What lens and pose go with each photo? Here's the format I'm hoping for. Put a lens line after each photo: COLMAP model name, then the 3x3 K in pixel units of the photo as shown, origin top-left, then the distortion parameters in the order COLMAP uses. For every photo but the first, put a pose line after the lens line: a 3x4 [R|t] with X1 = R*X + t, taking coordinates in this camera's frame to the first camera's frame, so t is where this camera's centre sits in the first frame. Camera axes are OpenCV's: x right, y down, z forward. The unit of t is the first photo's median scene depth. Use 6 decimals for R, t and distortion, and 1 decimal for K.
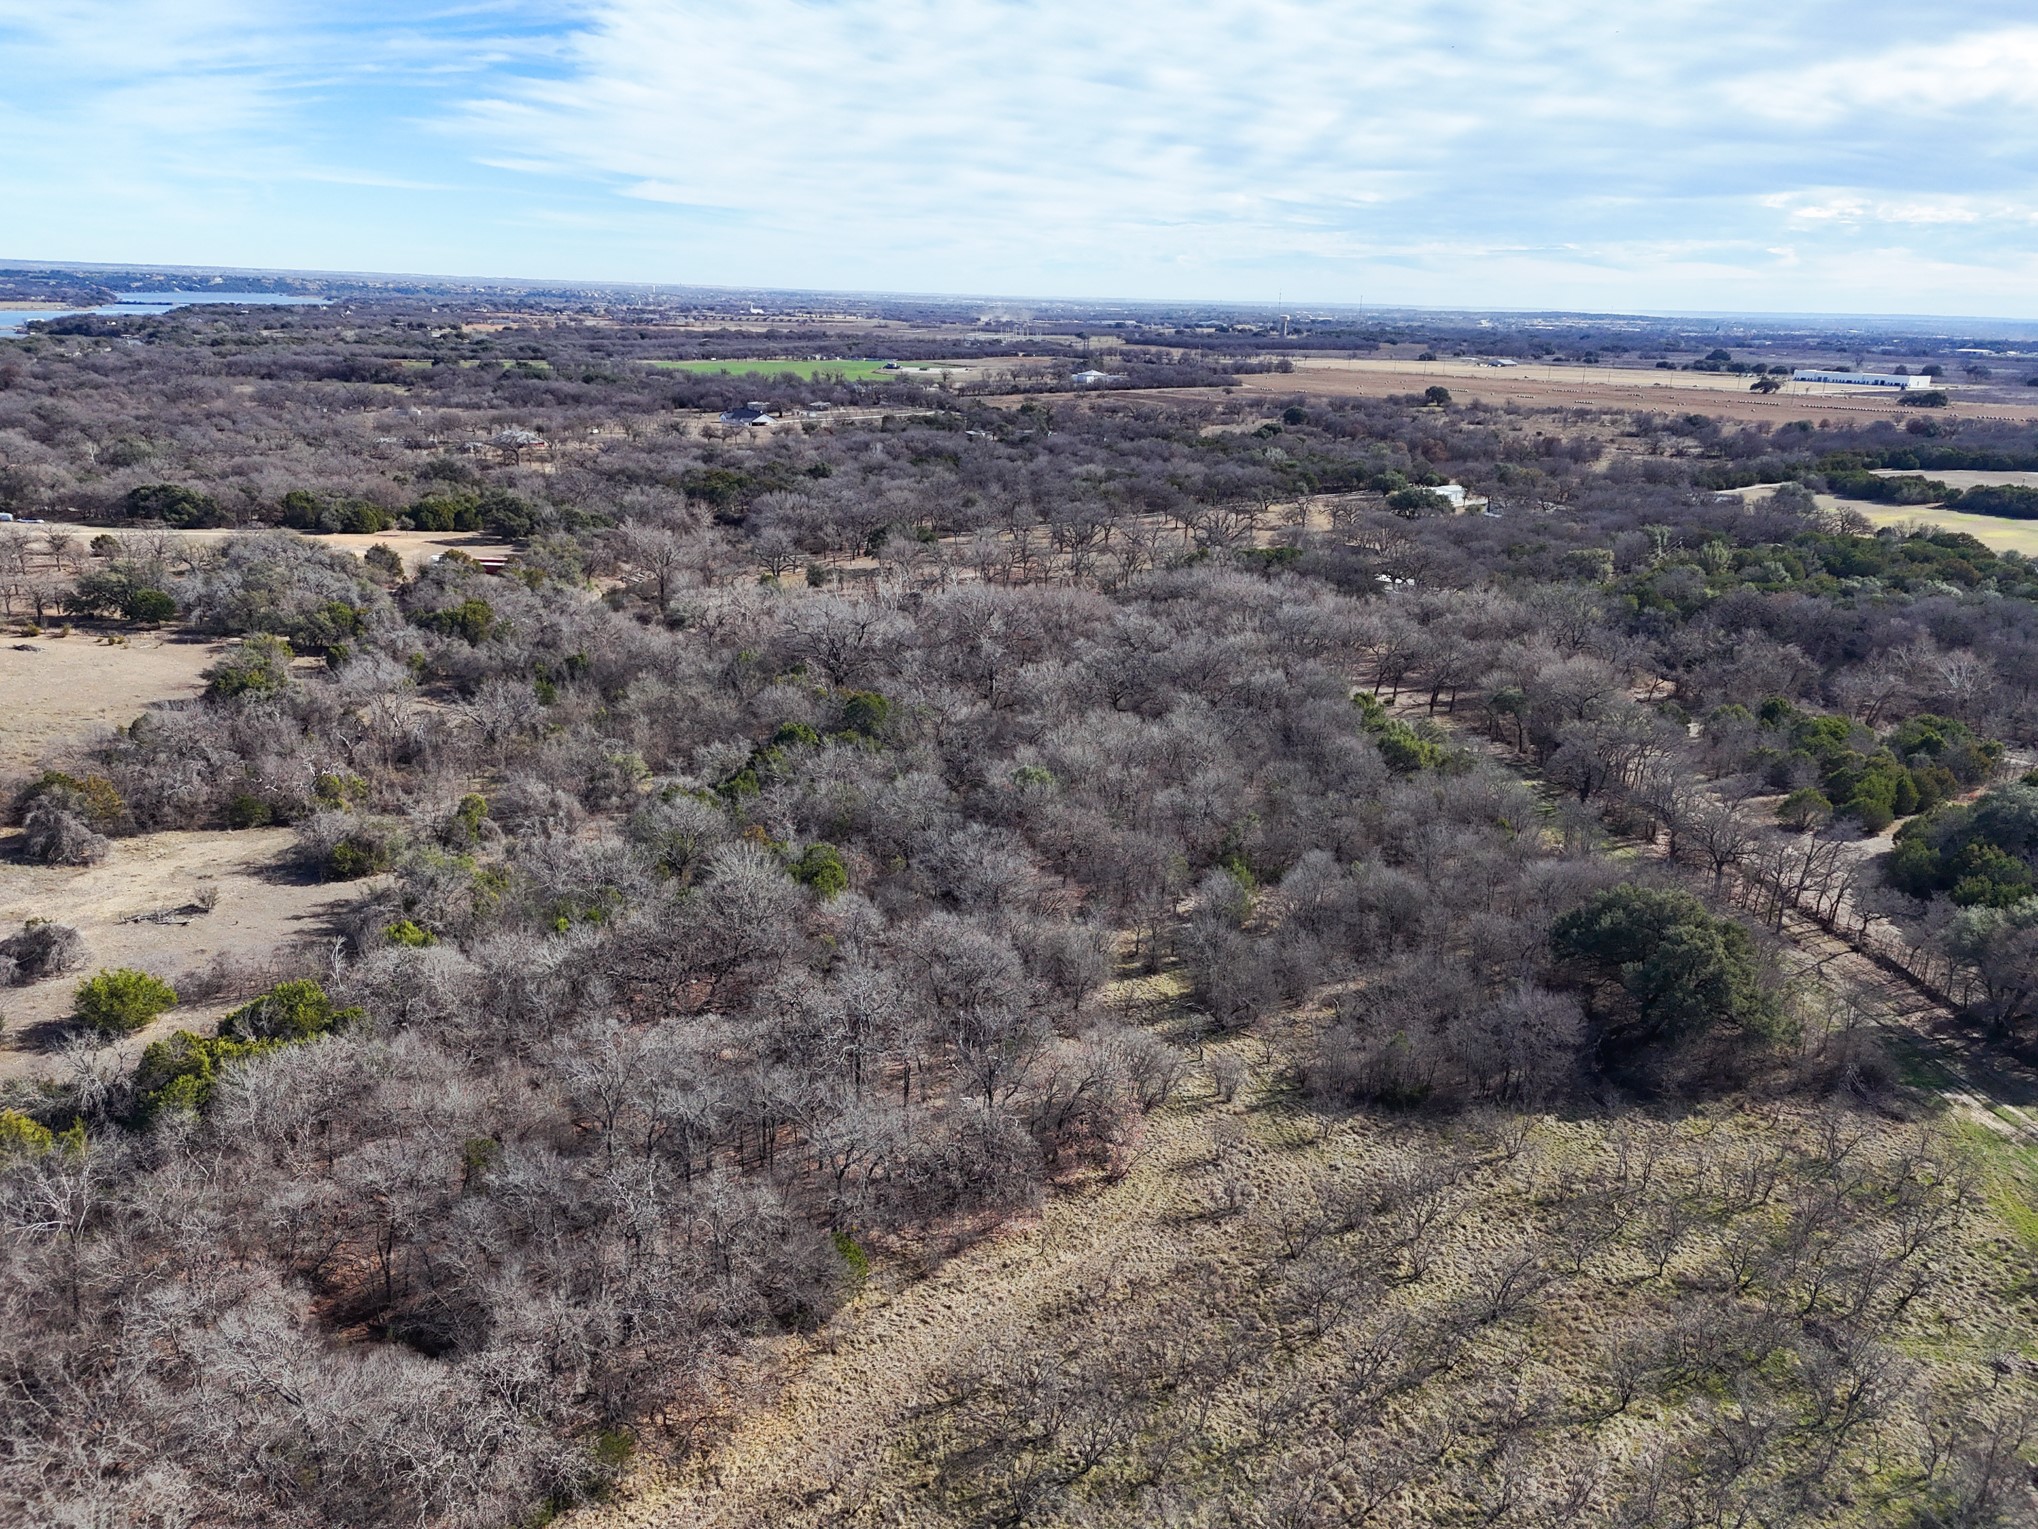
lens RADIAL K [[1502.9, 0, 1022.9], [0, 1502.9, 753.5], [0, 0, 1]] dist [0.057411, -0.050834]
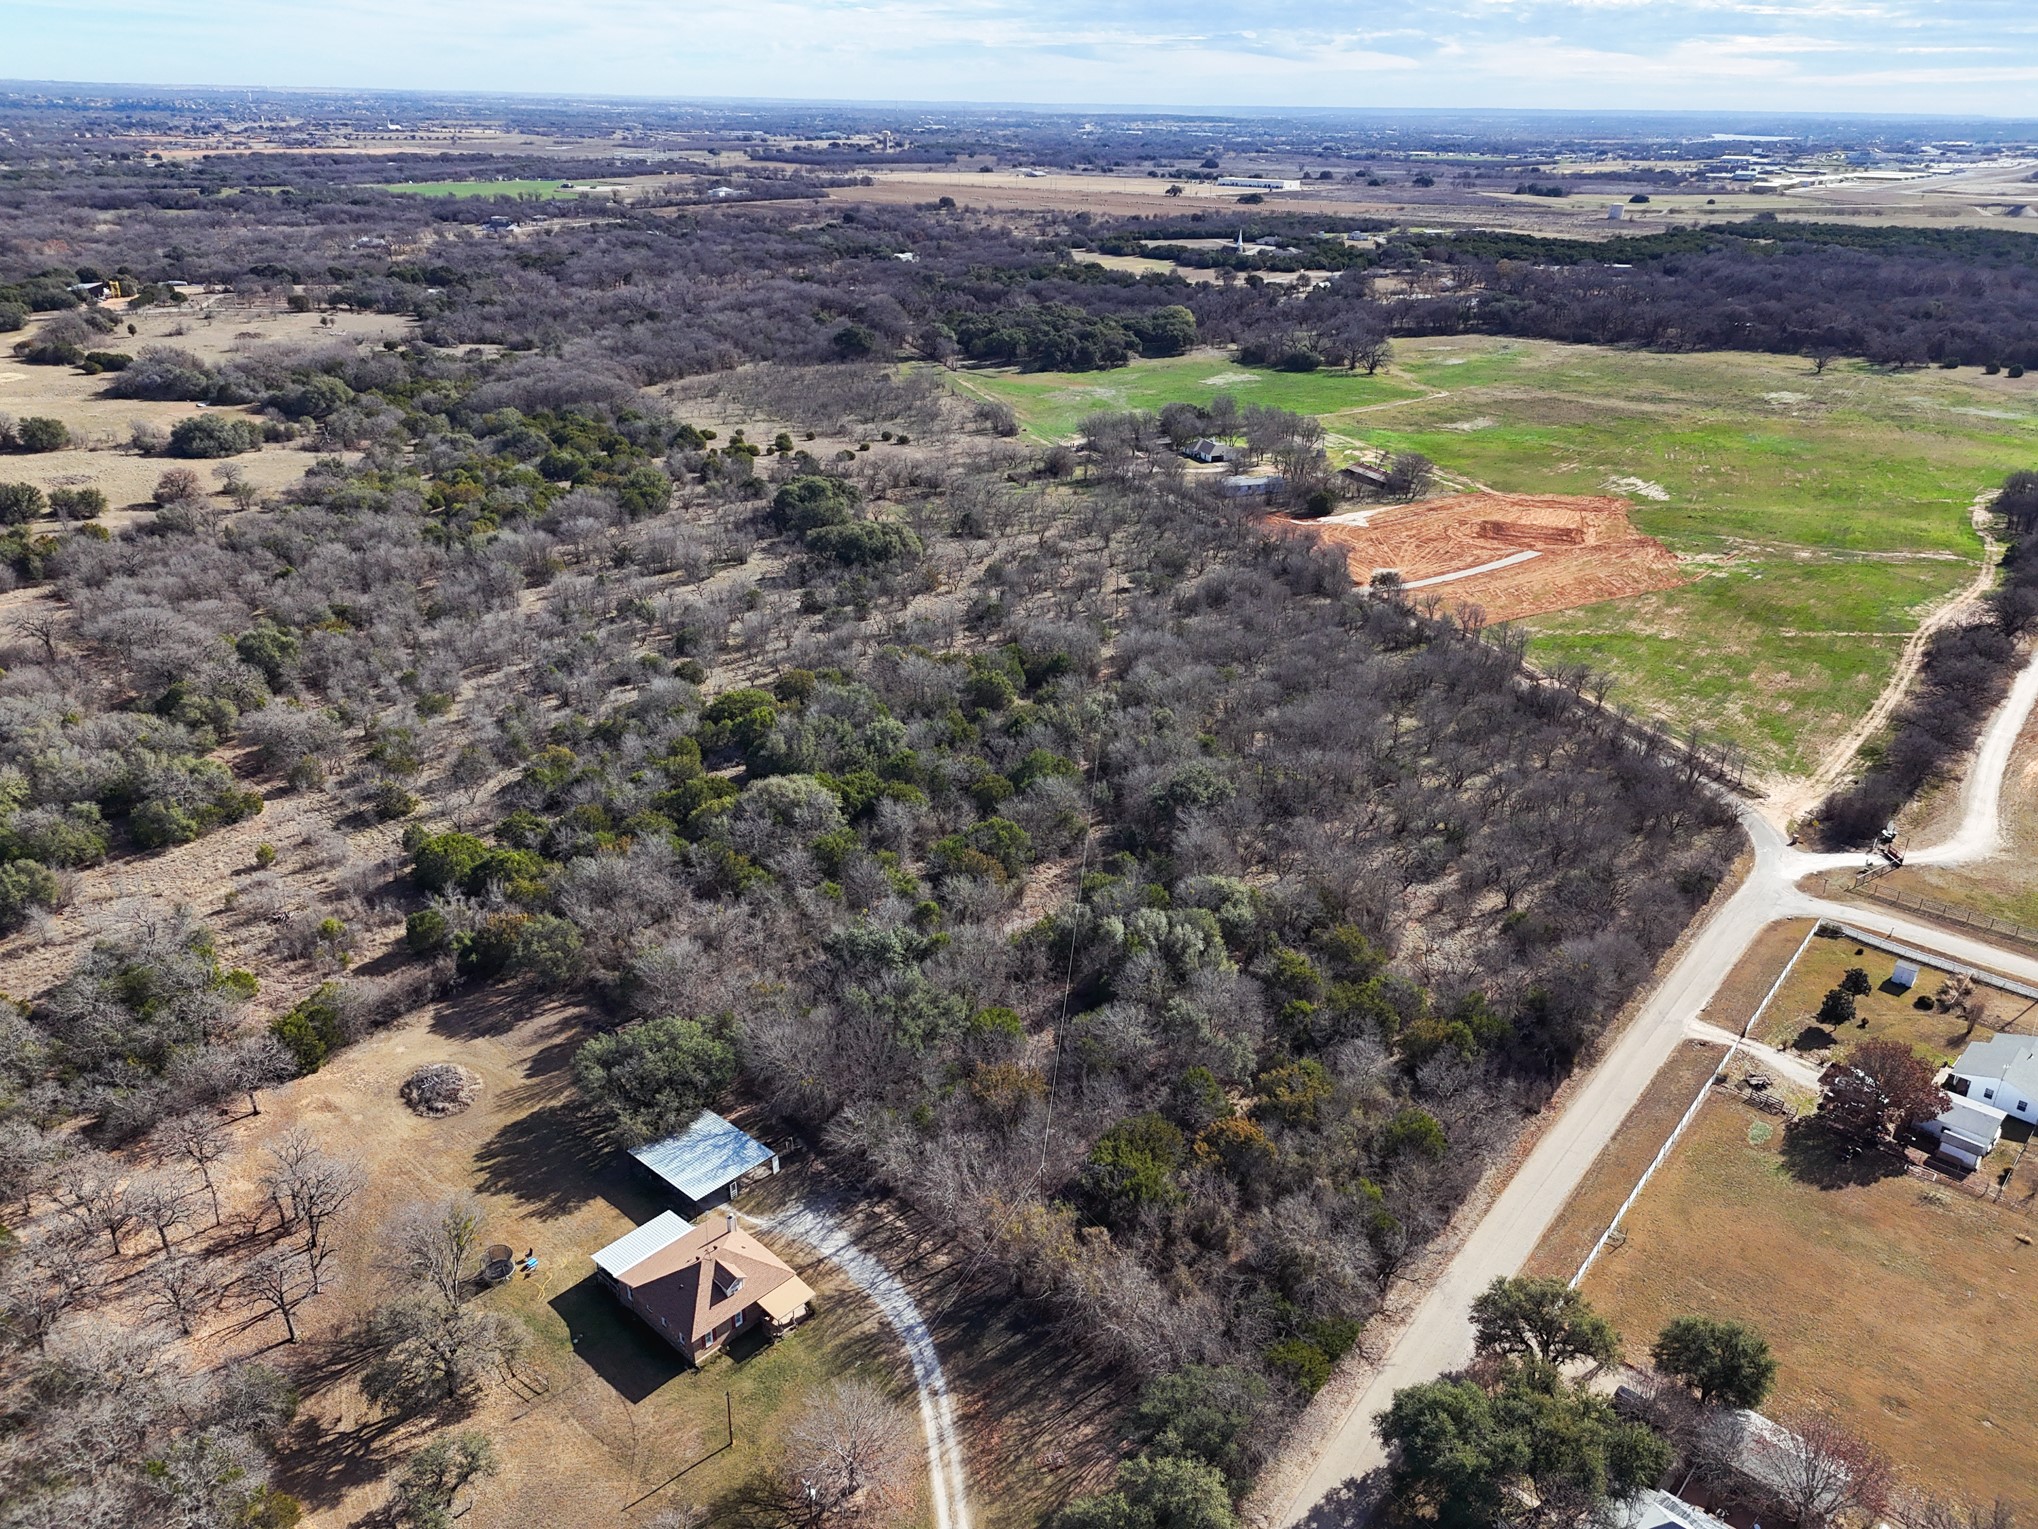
lens RADIAL K [[1502.9, 0, 1022.9], [0, 1502.9, 753.5], [0, 0, 1]] dist [0.057411, -0.050834]
pose [[0.974942, -0.097572, 0.199920, -0.014720], [0.073489, 0.989489, 0.124541, 0.108751], [-0.209970, -0.106728, 0.971865, -0.471582]]
